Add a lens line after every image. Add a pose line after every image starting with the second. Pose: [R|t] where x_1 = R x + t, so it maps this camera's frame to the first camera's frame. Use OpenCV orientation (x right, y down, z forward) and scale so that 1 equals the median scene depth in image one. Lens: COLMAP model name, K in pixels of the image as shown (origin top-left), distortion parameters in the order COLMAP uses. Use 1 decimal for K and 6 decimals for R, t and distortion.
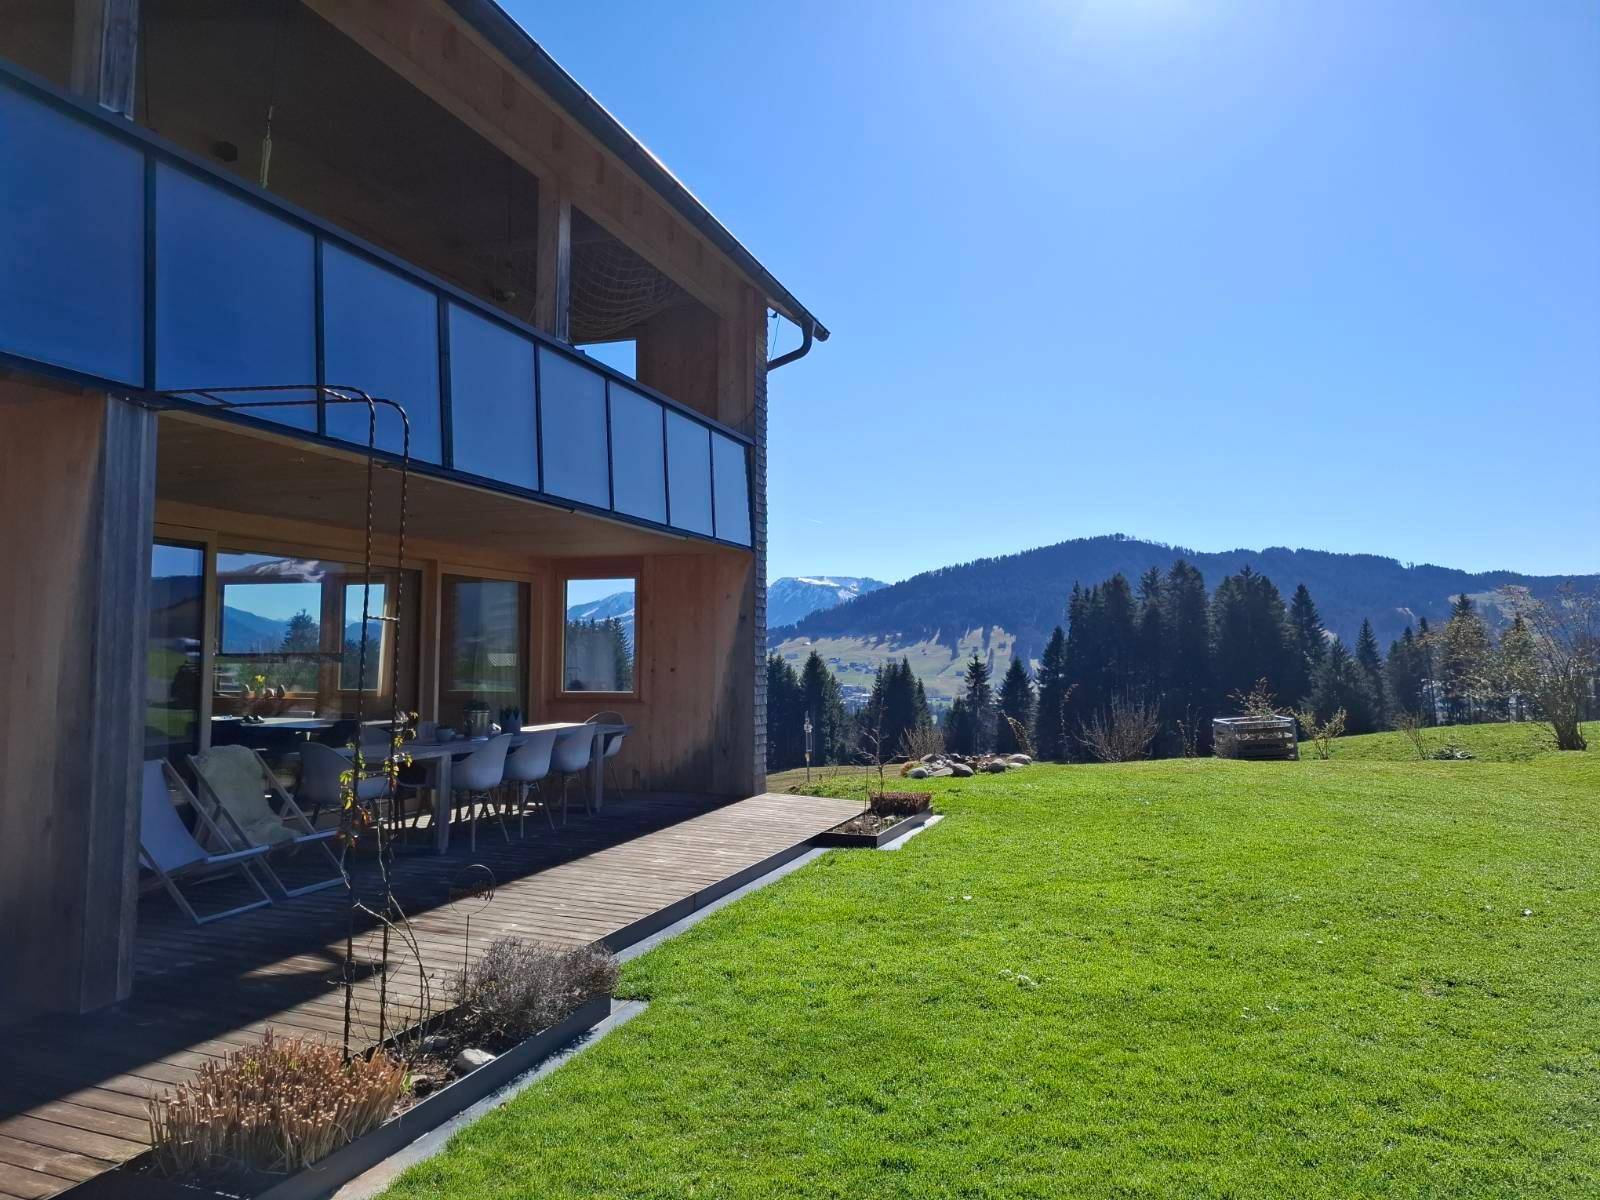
lens RADIAL K [[1113.7, 0, 797.2], [0, 1113.7, 584.1], [0, 0, 1]] dist [0.071715, -0.070813]
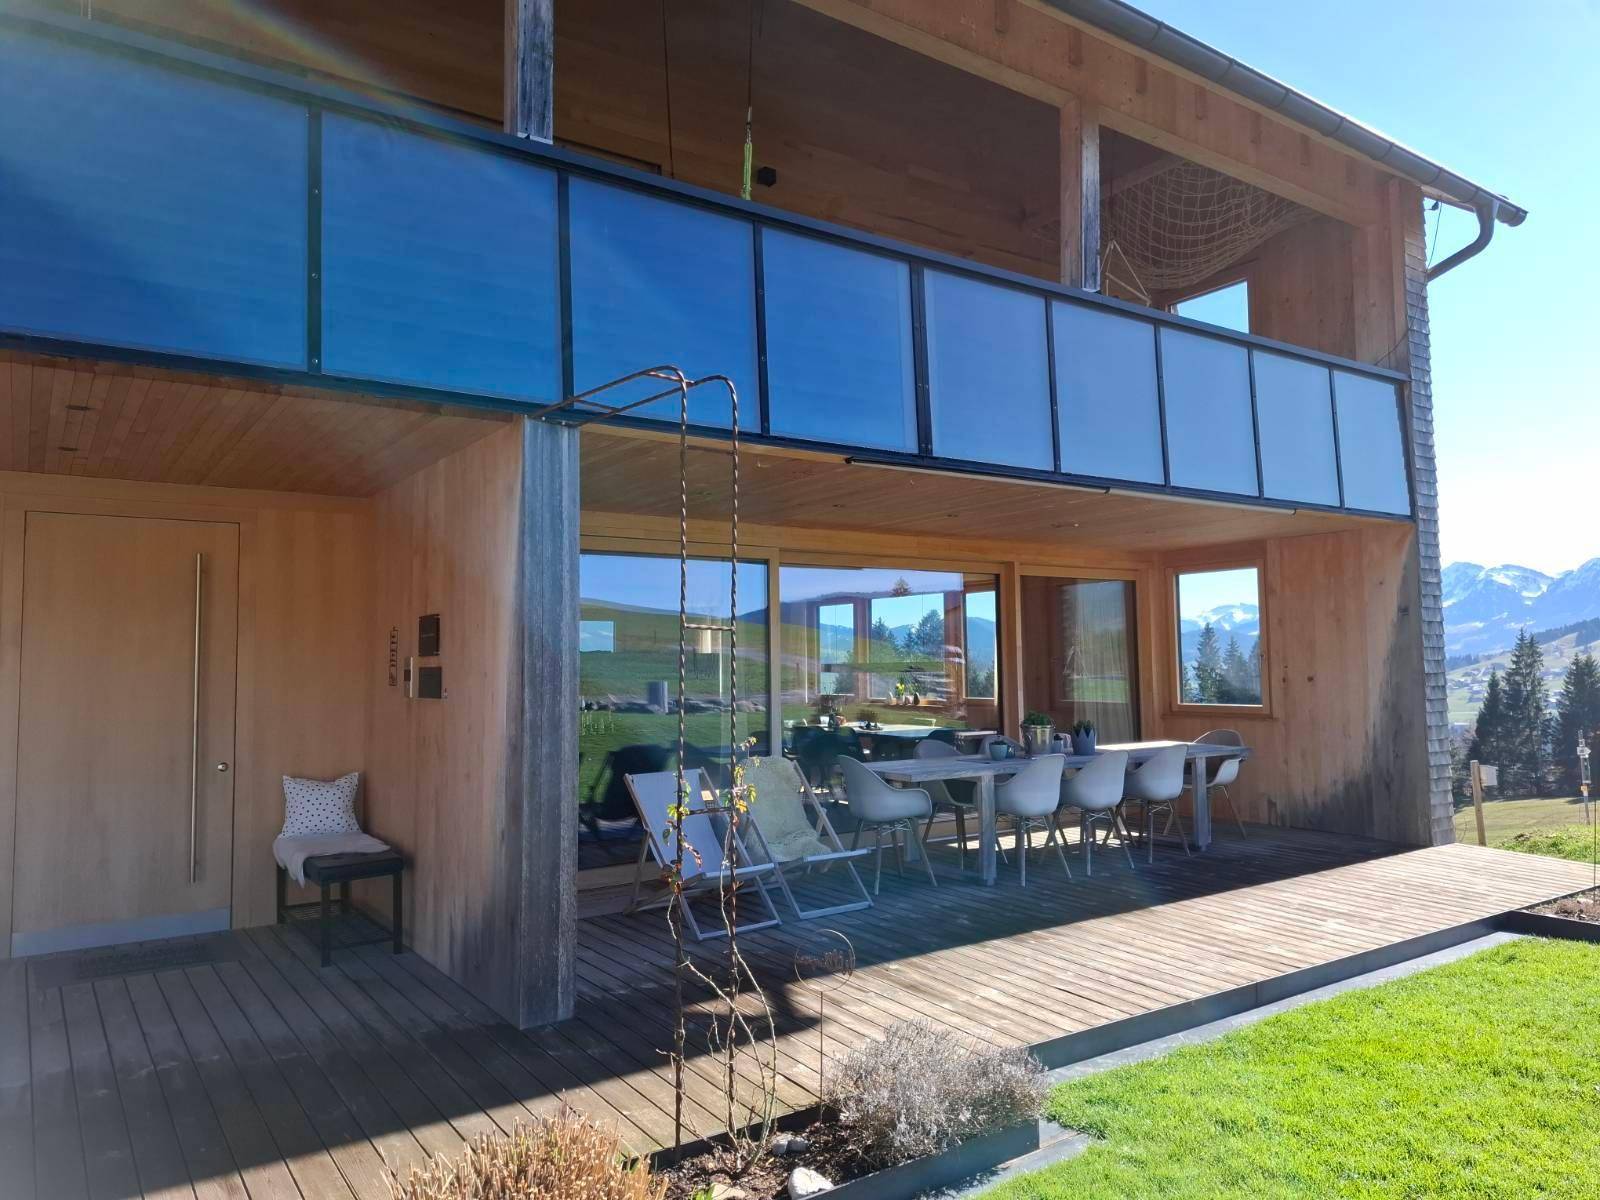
lens RADIAL K [[1113.7, 0, 806.2], [0, 1113.7, 594.5], [0, 0, 1]] dist [0.071715, -0.070813]
pose [[0.810451, -0.048942, -0.583758, 0.098243], [0.052167, 0.998574, -0.011295, 0.009329], [0.583478, -0.021299, 0.811849, 0.184128]]
